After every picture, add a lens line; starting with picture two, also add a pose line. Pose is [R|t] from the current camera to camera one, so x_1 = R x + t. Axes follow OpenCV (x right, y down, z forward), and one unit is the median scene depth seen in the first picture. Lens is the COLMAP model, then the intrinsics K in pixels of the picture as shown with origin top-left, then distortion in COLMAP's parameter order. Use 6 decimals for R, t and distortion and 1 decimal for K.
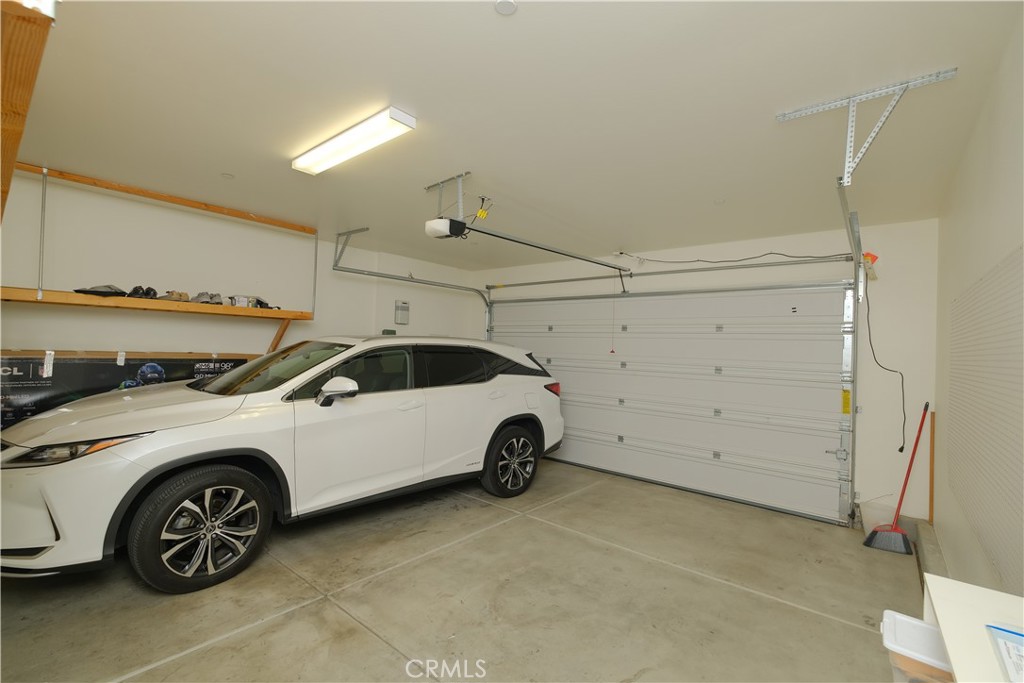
lens RADIAL K [[444.9, 0, 512.7], [0, 444.9, 343.3], [0, 0, 1]] dist [-0.002045, 0.000058]
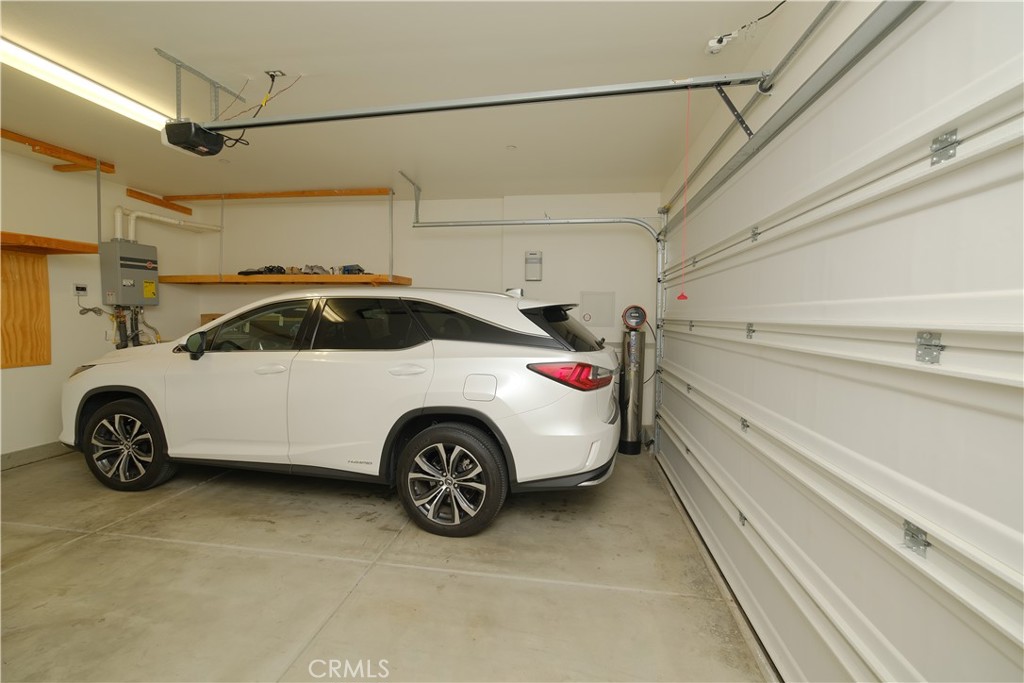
lens RADIAL K [[444.9, 0, 511.7], [0, 444.9, 338.7], [0, 0, 1]] dist [-0.002045, 0.000058]
pose [[0.523270, 0.020234, -0.851927, 0.630913], [0.013975, 0.999380, 0.032320, 0.053175], [0.852052, -0.028818, 0.522663, 0.829751]]
